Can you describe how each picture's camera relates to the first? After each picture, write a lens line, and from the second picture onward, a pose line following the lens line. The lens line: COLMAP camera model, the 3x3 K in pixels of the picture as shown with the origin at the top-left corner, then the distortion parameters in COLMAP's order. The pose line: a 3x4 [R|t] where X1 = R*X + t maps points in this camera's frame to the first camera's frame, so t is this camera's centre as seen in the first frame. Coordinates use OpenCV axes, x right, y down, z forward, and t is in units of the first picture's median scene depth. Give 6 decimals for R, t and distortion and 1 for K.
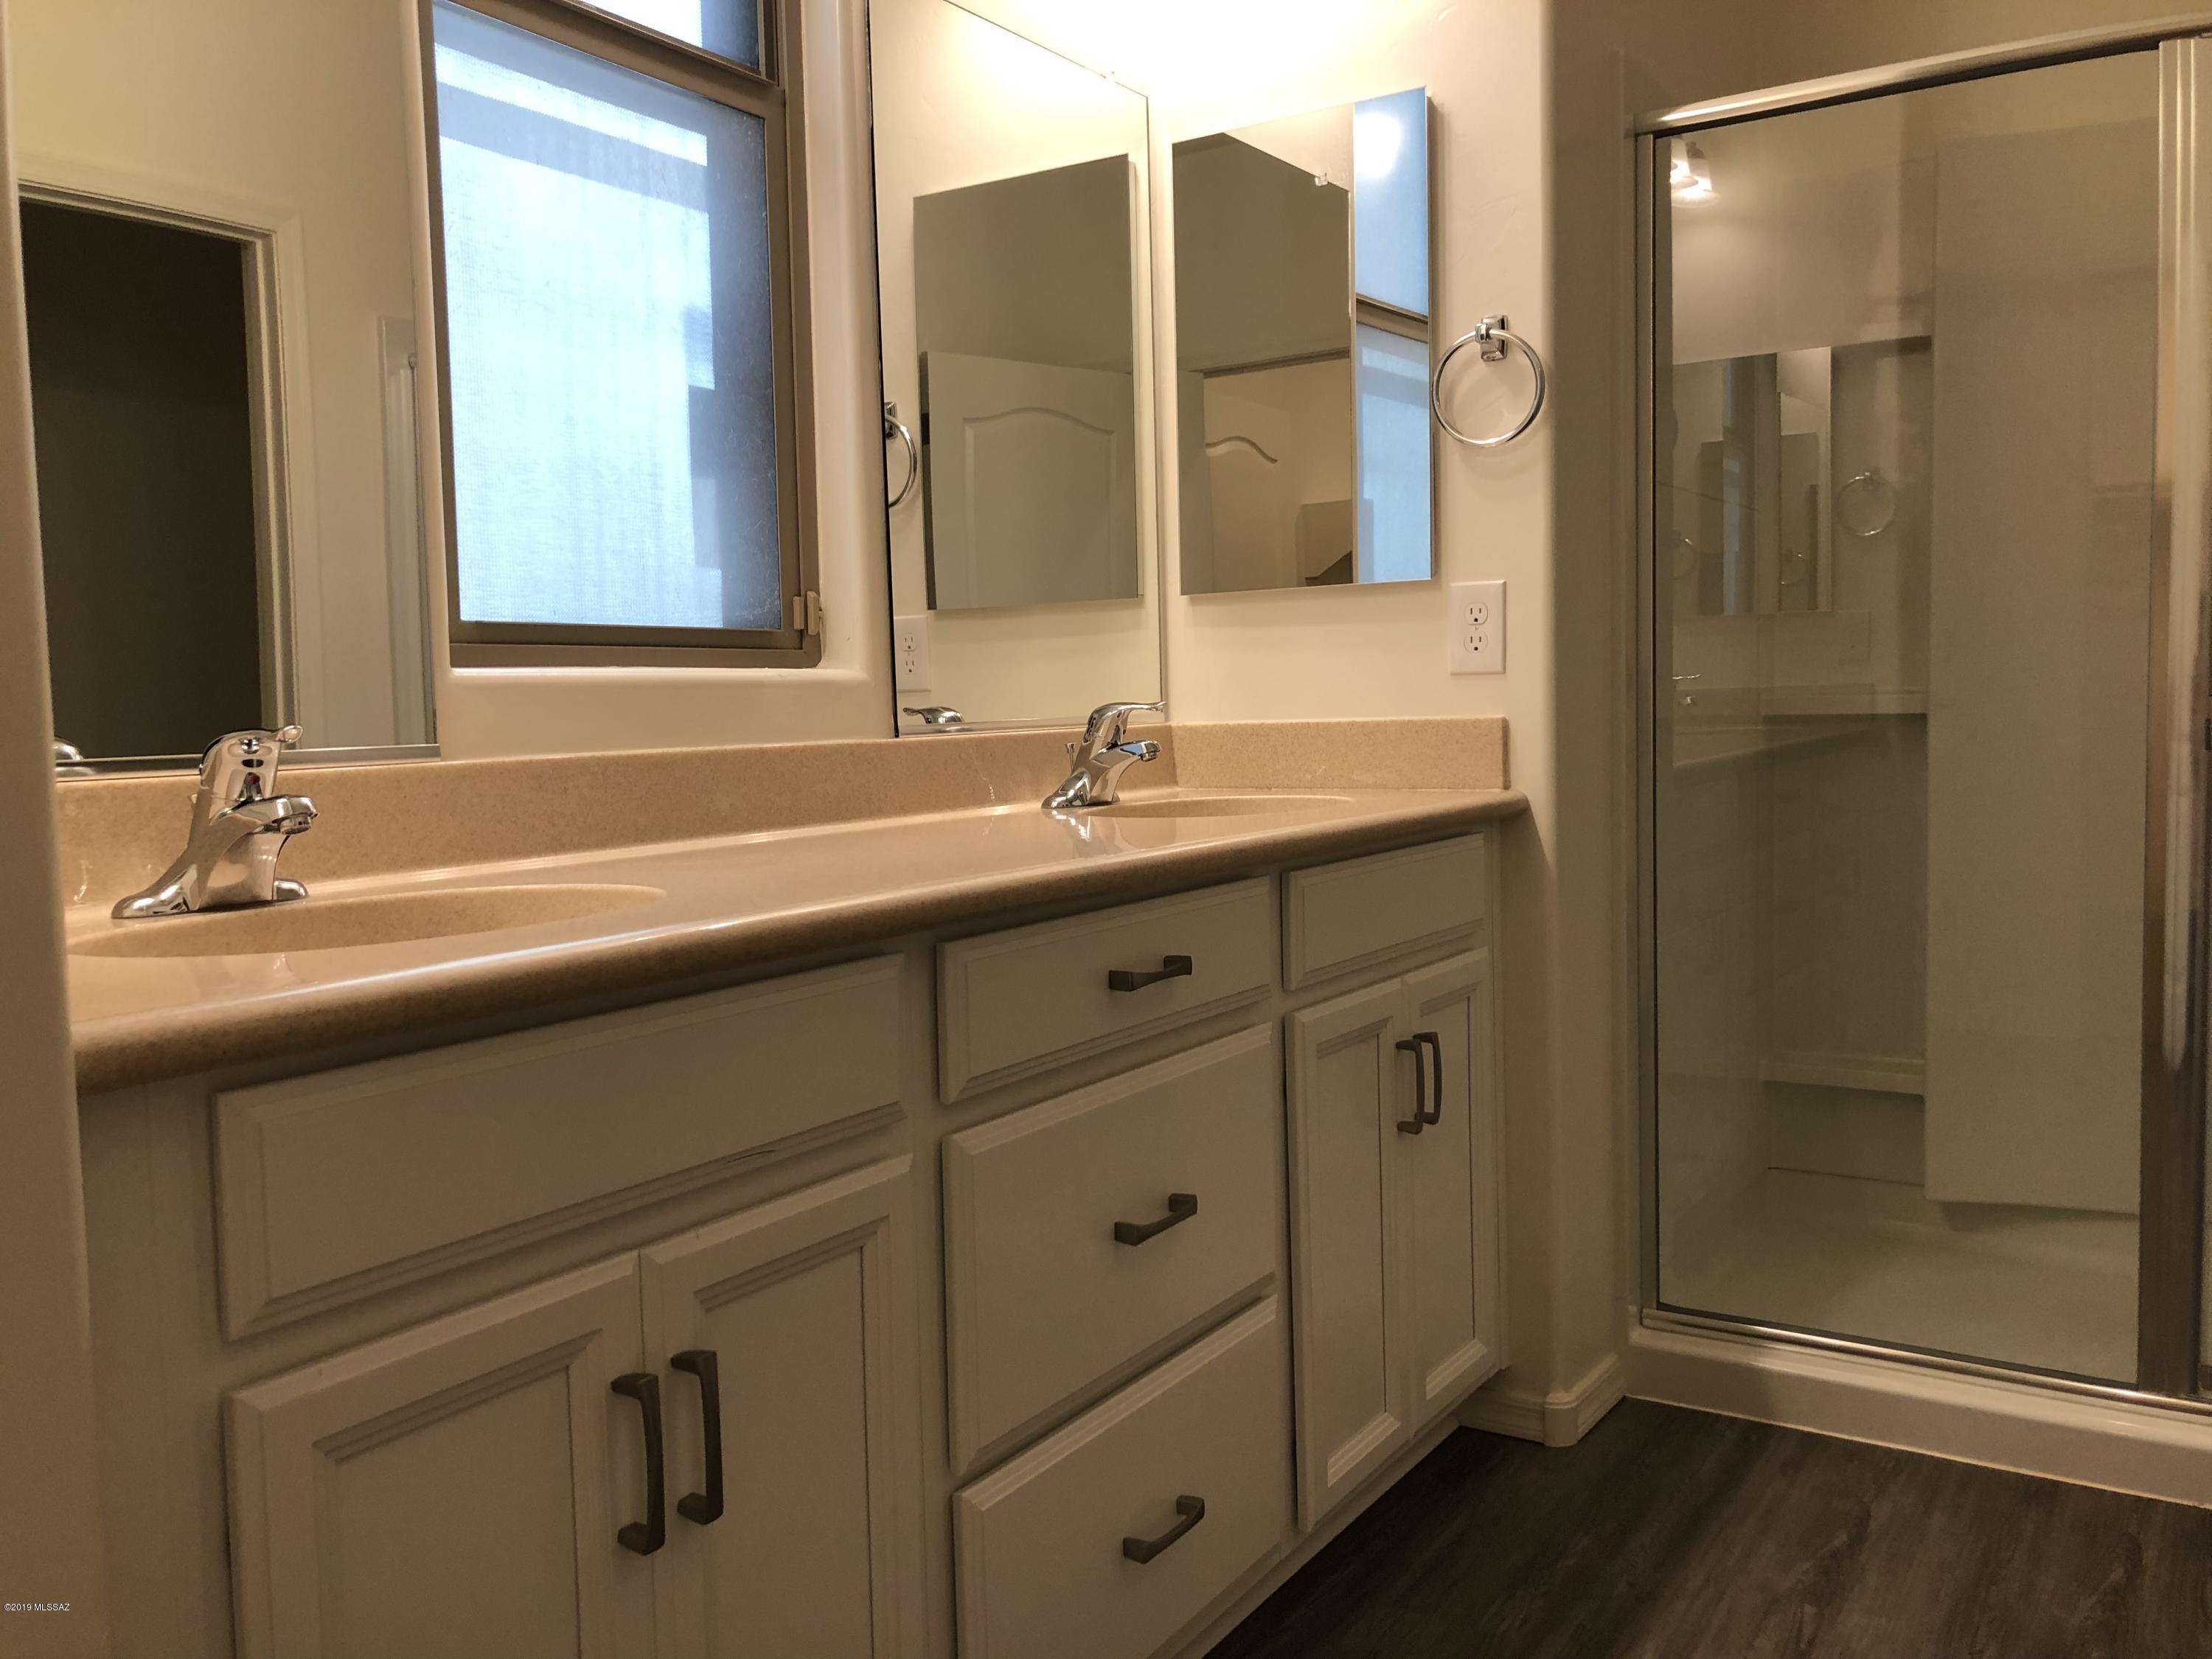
lens RADIAL K [[1786.1, 0, 1101.9], [0, 1786.1, 834.8], [0, 0, 1]] dist [0.039870, -0.064332]
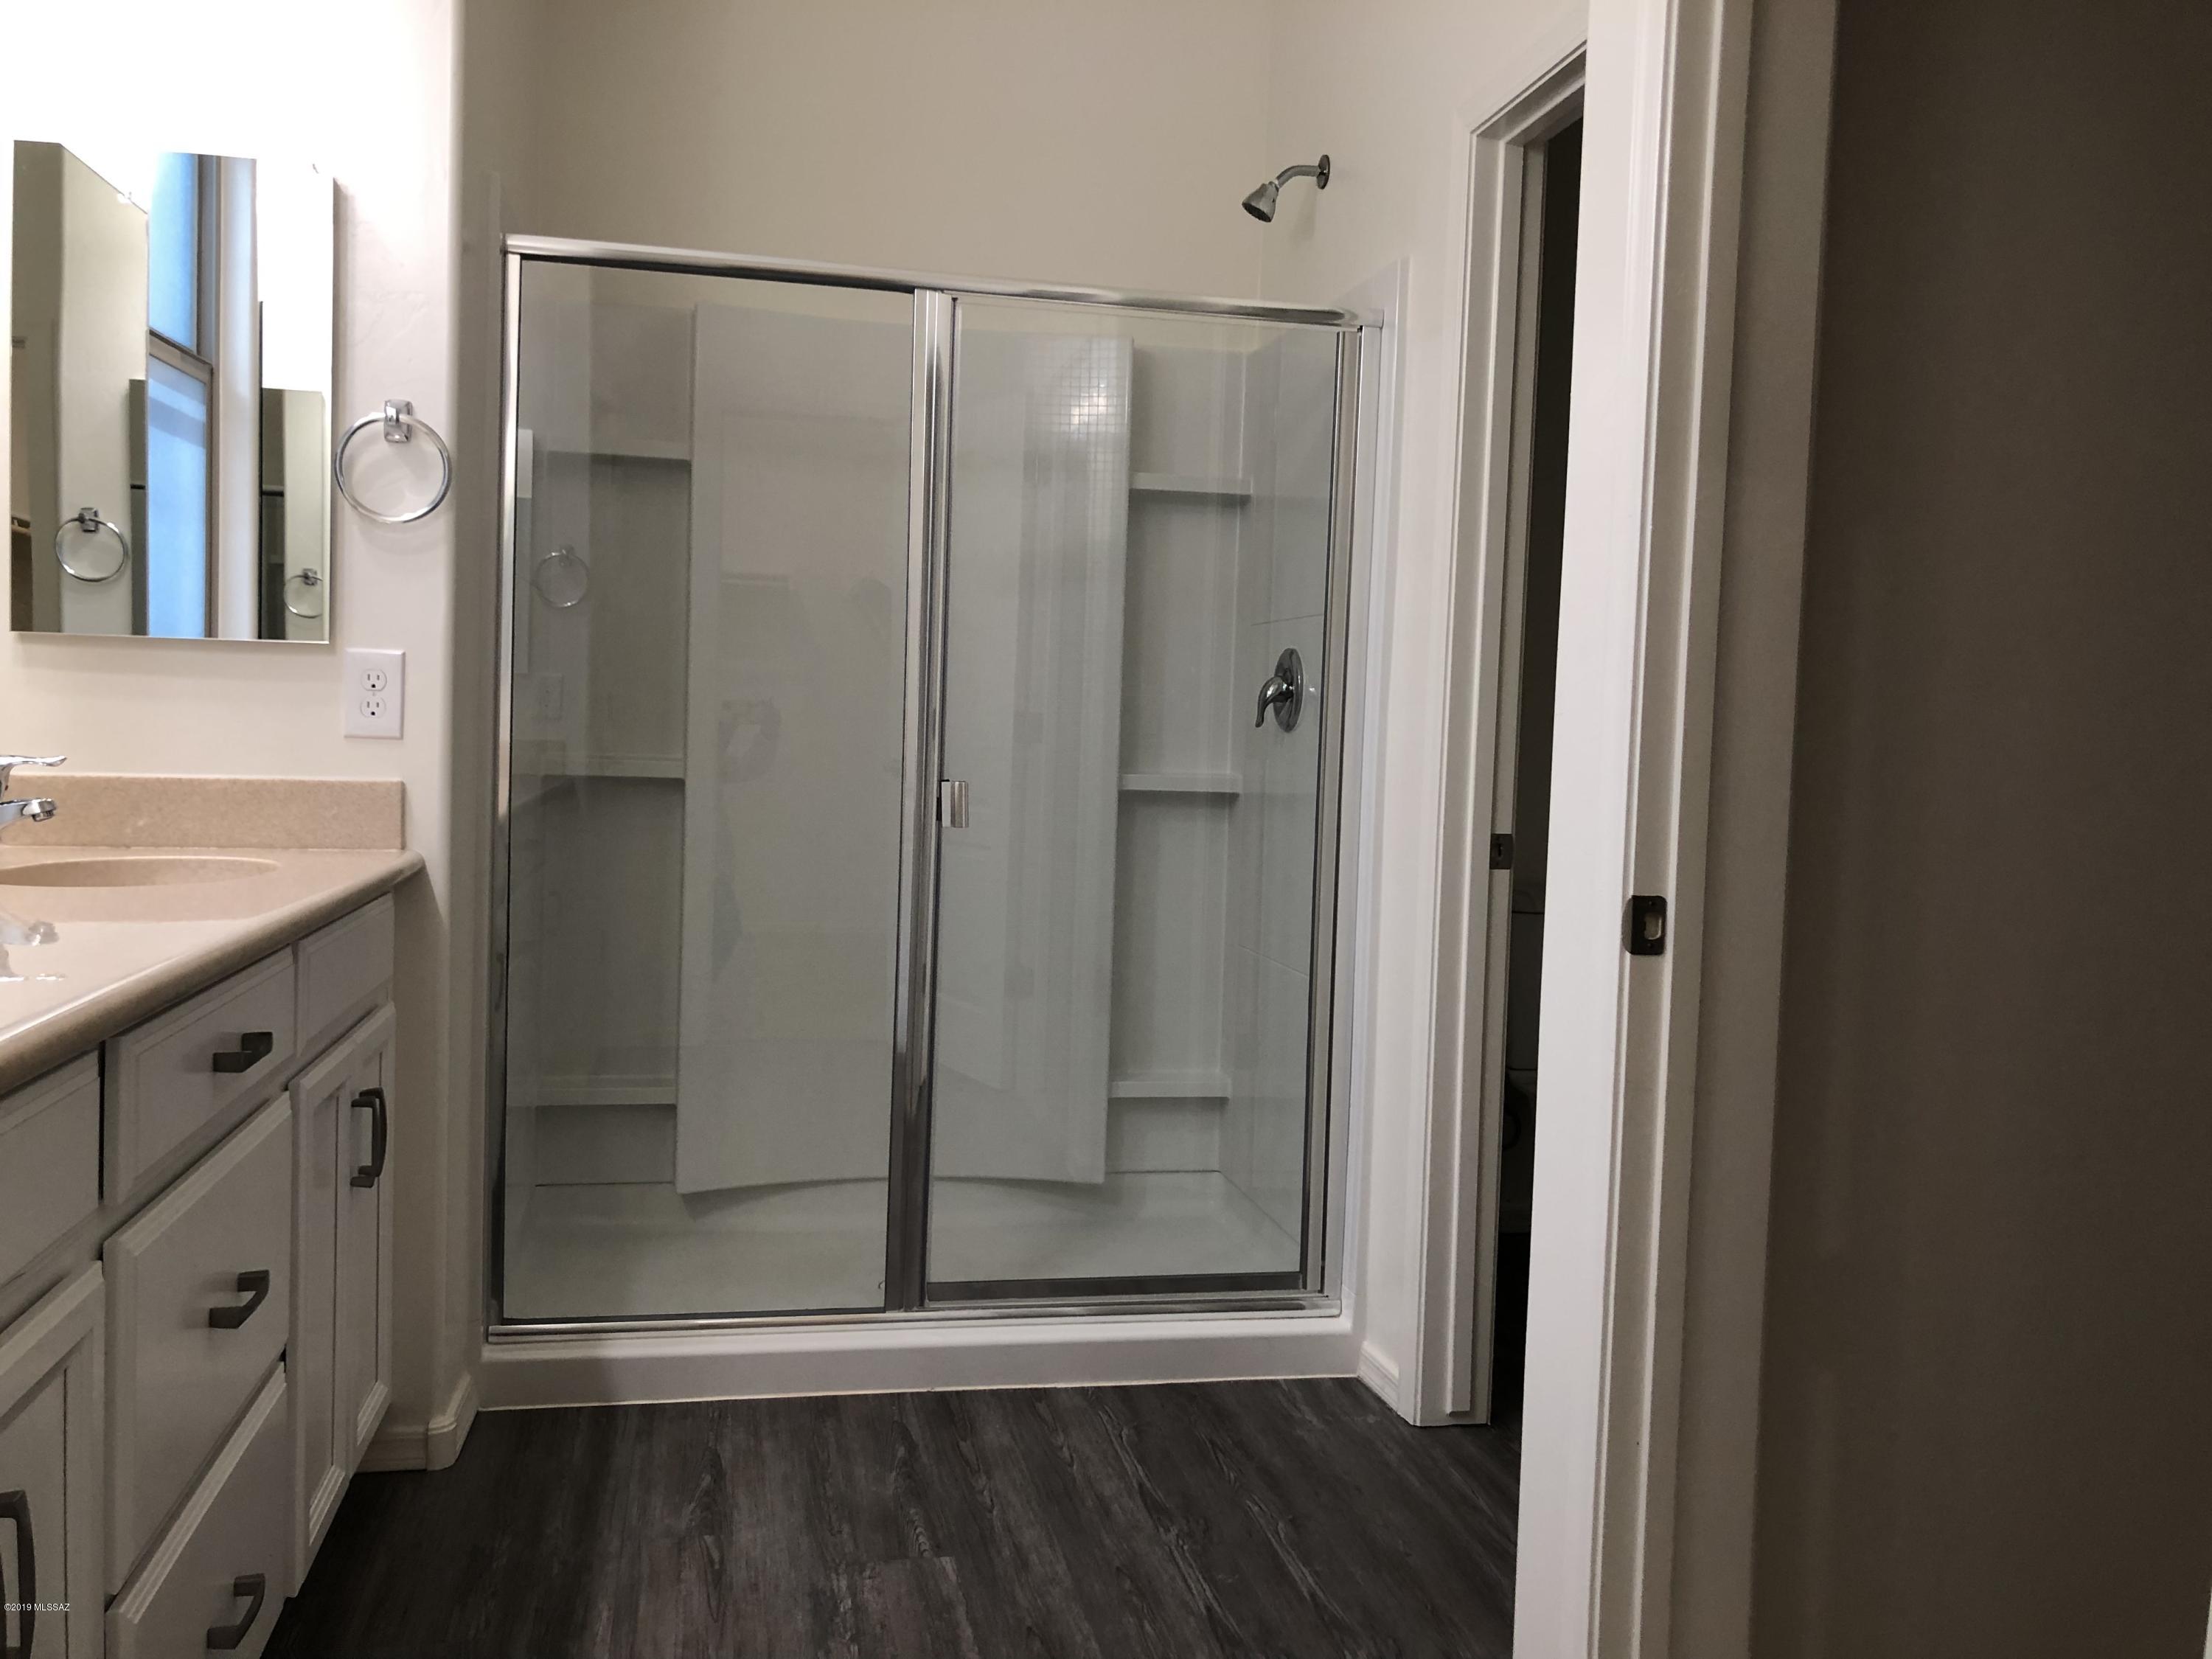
lens RADIAL K [[1815.1, 0, 1097.7], [0, 1815.1, 824.1], [0, 0, 1]] dist [0.002032, 0.007834]
pose [[0.701495, 0.009505, 0.712611, -0.248270], [0.003584, 0.999851, -0.016865, -0.021170], [-0.712665, 0.014384, 0.701357, -0.036405]]
